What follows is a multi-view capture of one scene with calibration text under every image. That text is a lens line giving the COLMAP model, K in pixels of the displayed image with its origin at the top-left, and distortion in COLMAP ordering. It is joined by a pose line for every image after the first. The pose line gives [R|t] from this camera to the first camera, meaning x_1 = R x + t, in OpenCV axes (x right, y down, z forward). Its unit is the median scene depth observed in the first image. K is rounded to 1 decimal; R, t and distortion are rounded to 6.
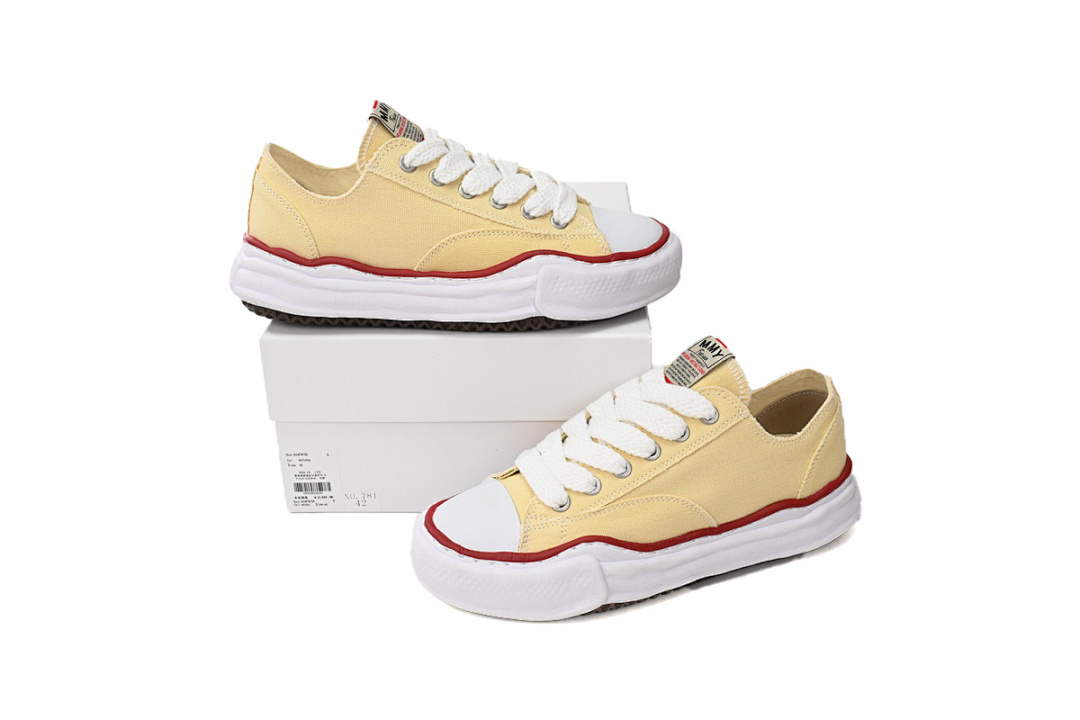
lens RADIAL K [[1096.1, 0, 545.4], [0, 1096.1, 356.8], [0, 0, 1]] dist [0.020150, 0.000000]
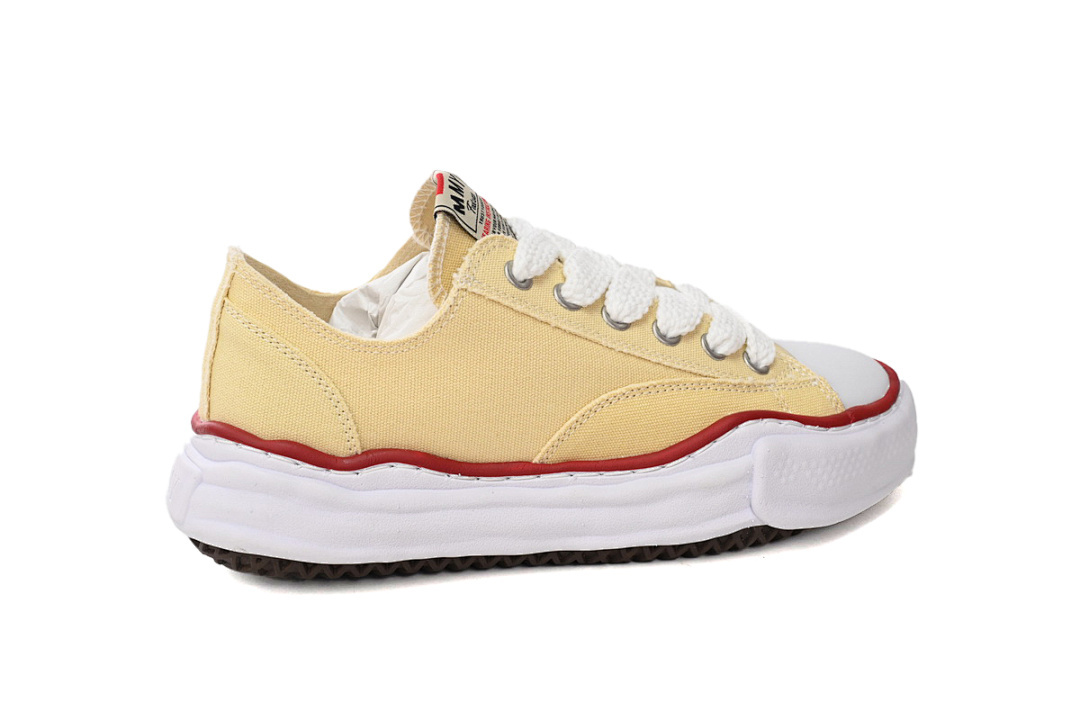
lens RADIAL K [[1213.6, 0, 540.5], [0, 1213.6, 356.1], [0, 0, 1]] dist [0.076932, 0.000000]
pose [[0.971403, -0.054450, 0.231108, -0.256677], [0.087646, 0.986838, -0.135898, -0.048424], [-0.220666, 0.152267, 0.963390, 0.399929]]
